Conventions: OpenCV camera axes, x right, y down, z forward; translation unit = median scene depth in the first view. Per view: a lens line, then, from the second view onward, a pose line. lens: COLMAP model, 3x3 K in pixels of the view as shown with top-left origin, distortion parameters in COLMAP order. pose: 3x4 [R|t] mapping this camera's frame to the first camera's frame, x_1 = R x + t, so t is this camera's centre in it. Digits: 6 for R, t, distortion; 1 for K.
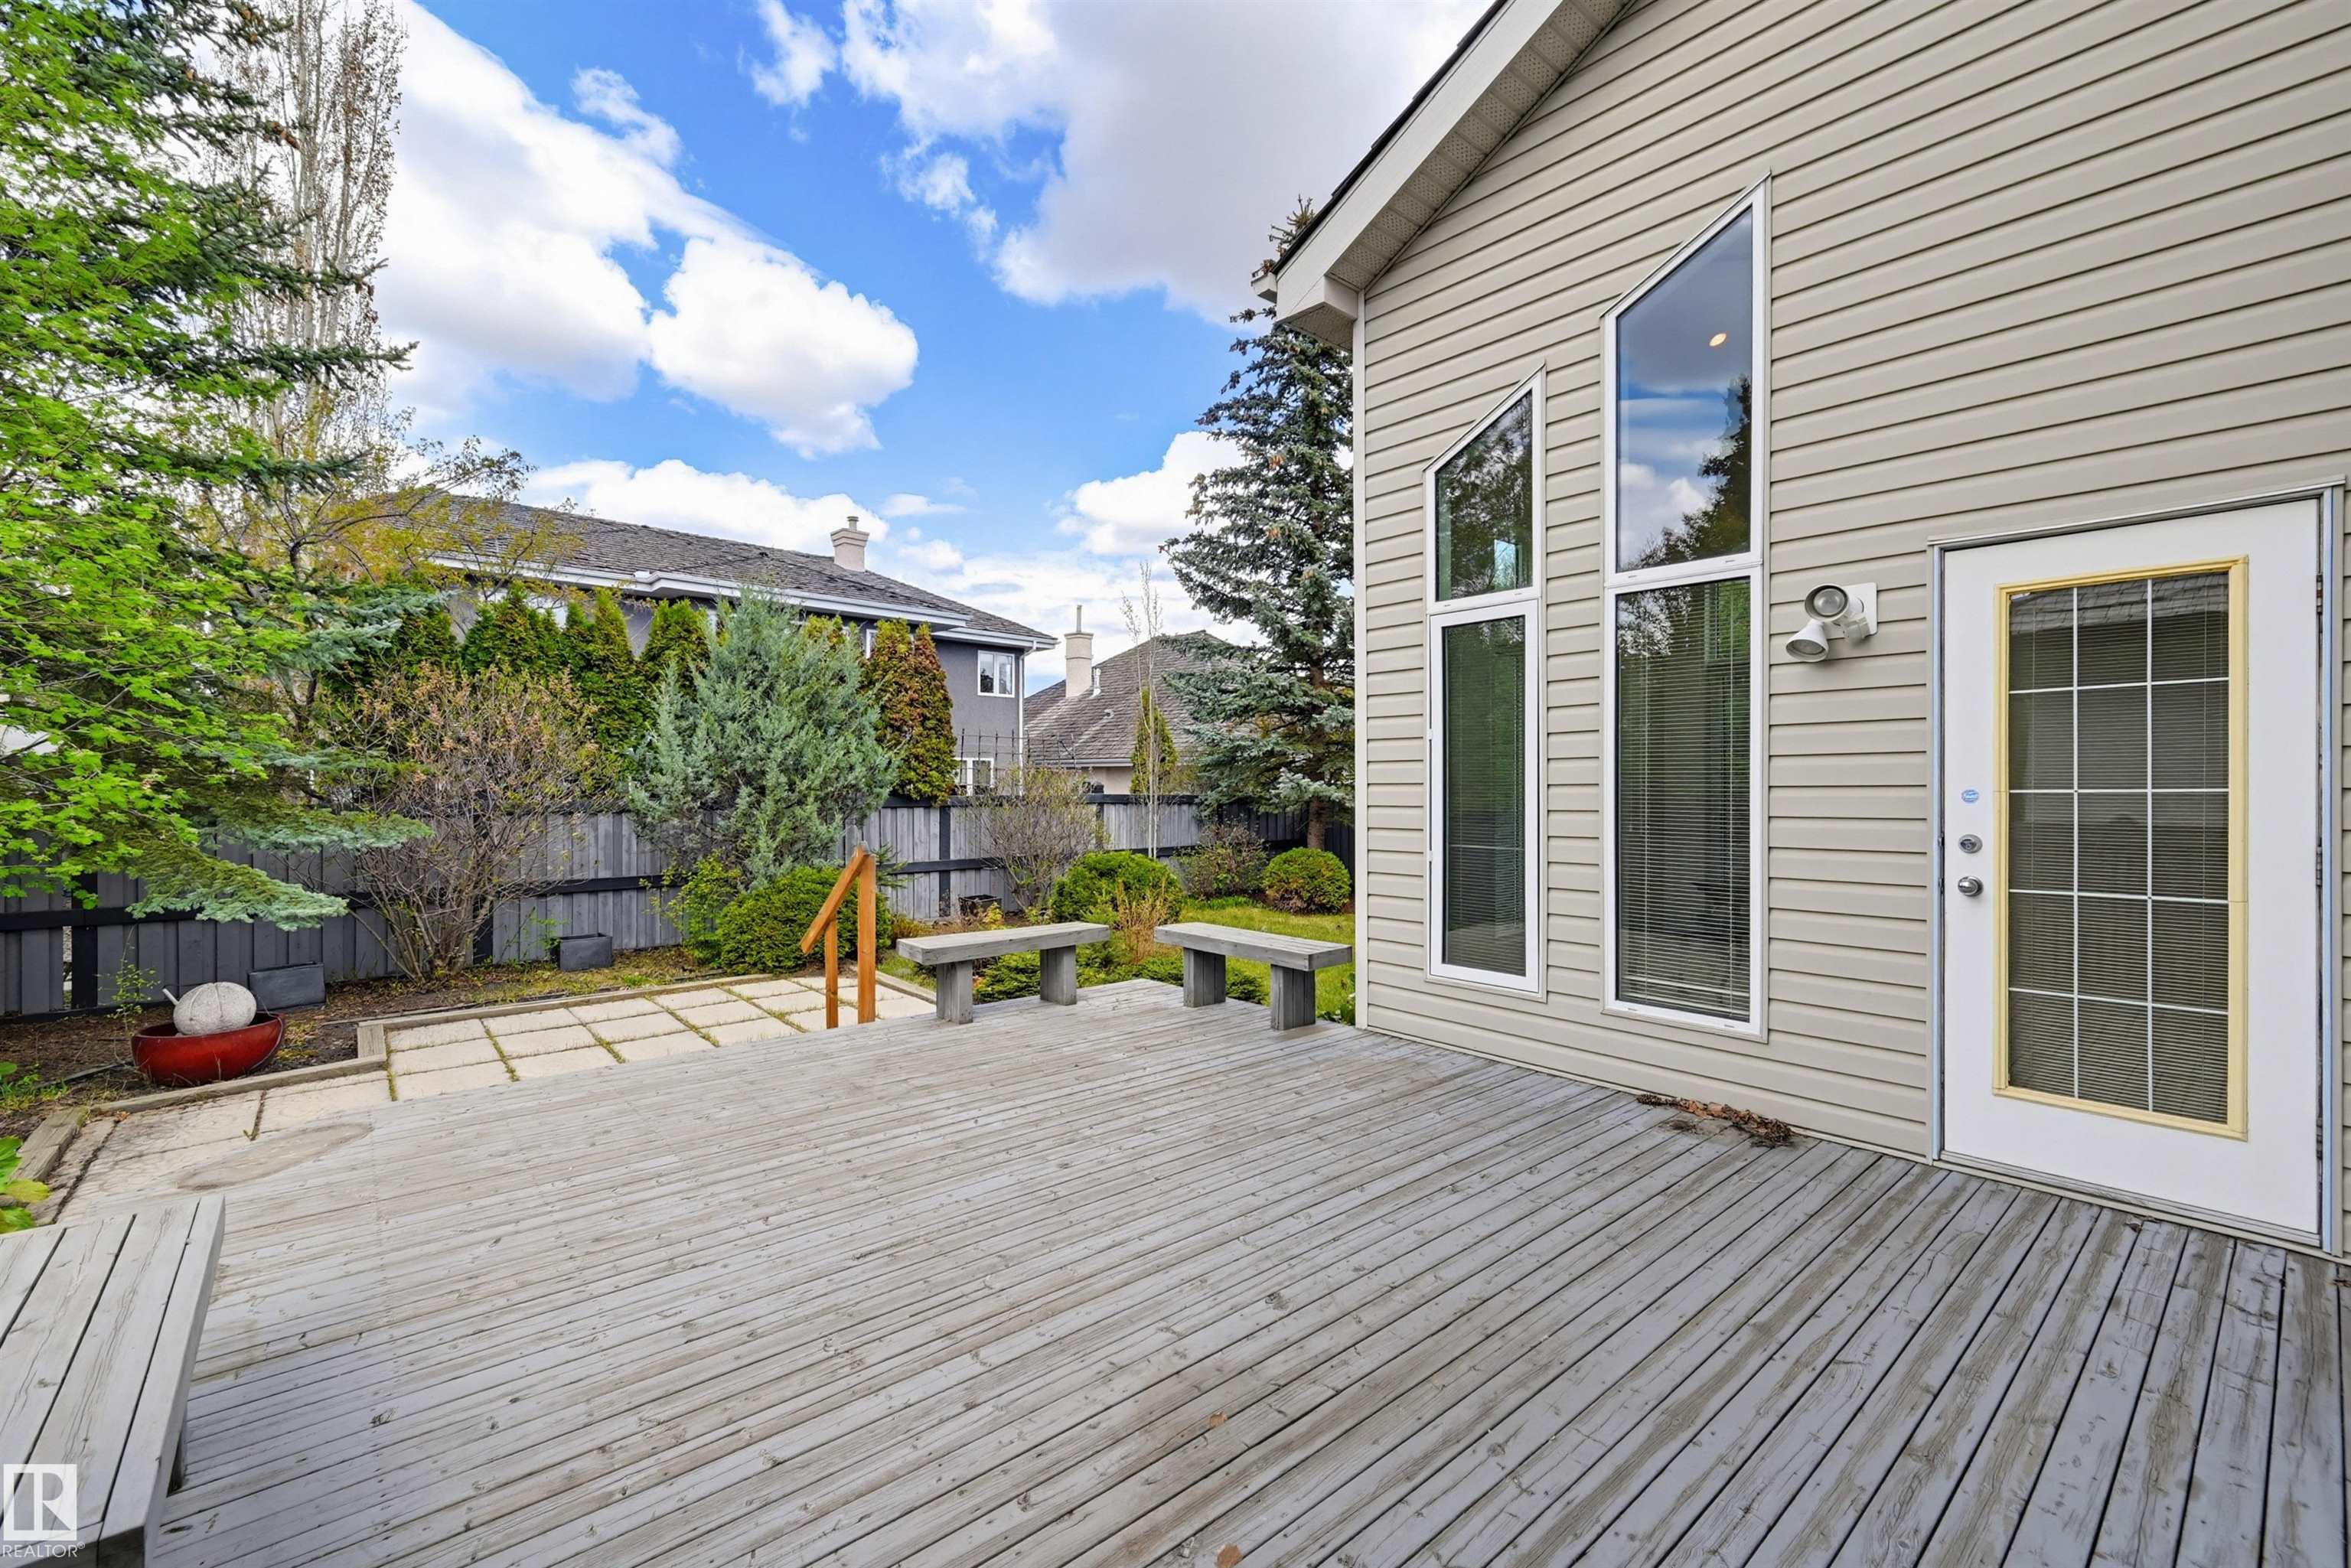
lens RADIAL K [[988.5, 0, 1175.5], [0, 988.5, 784.0], [0, 0, 1]] dist [0.000564, 0.000068]
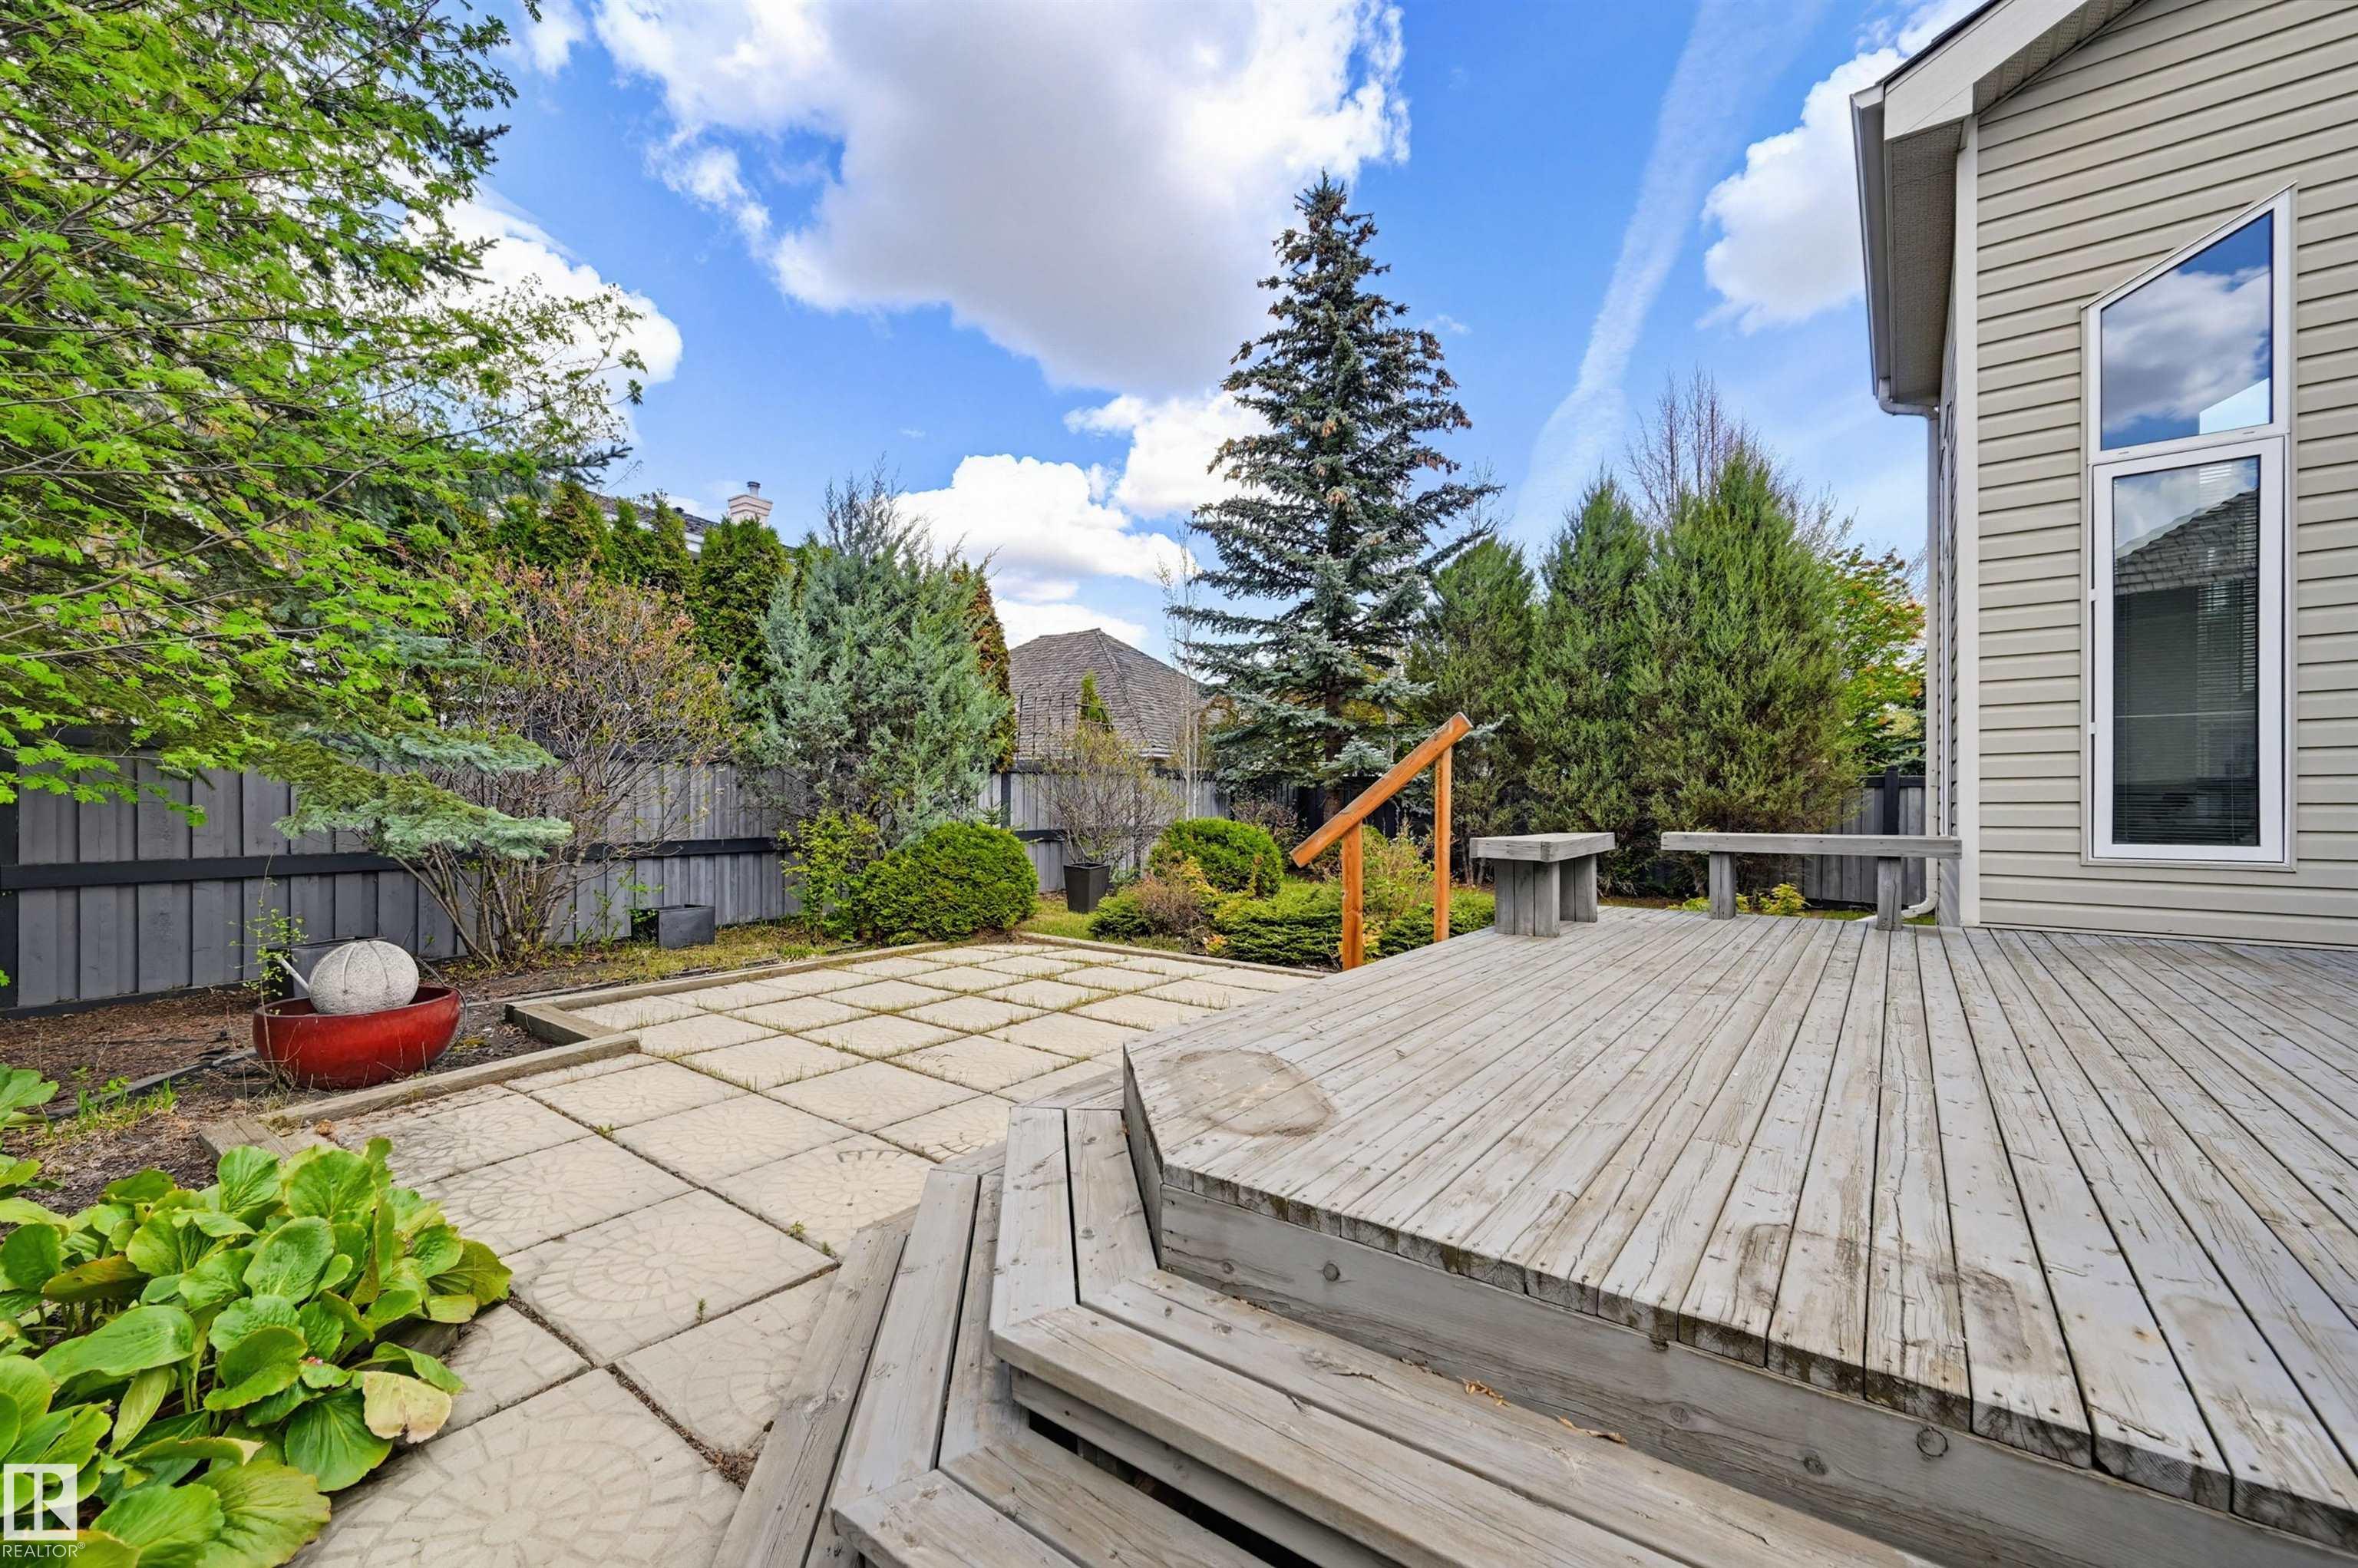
lens RADIAL K [[960.8, 0, 1179.4], [0, 960.8, 797.0], [0, 0, 1]] dist [0.001423, -0.000259]
pose [[0.978987, 0.000566, 0.203922, -0.392278], [-0.000127, 0.999998, -0.002169, 0.072124], [-0.203923, 0.002098, 0.978985, 0.156885]]
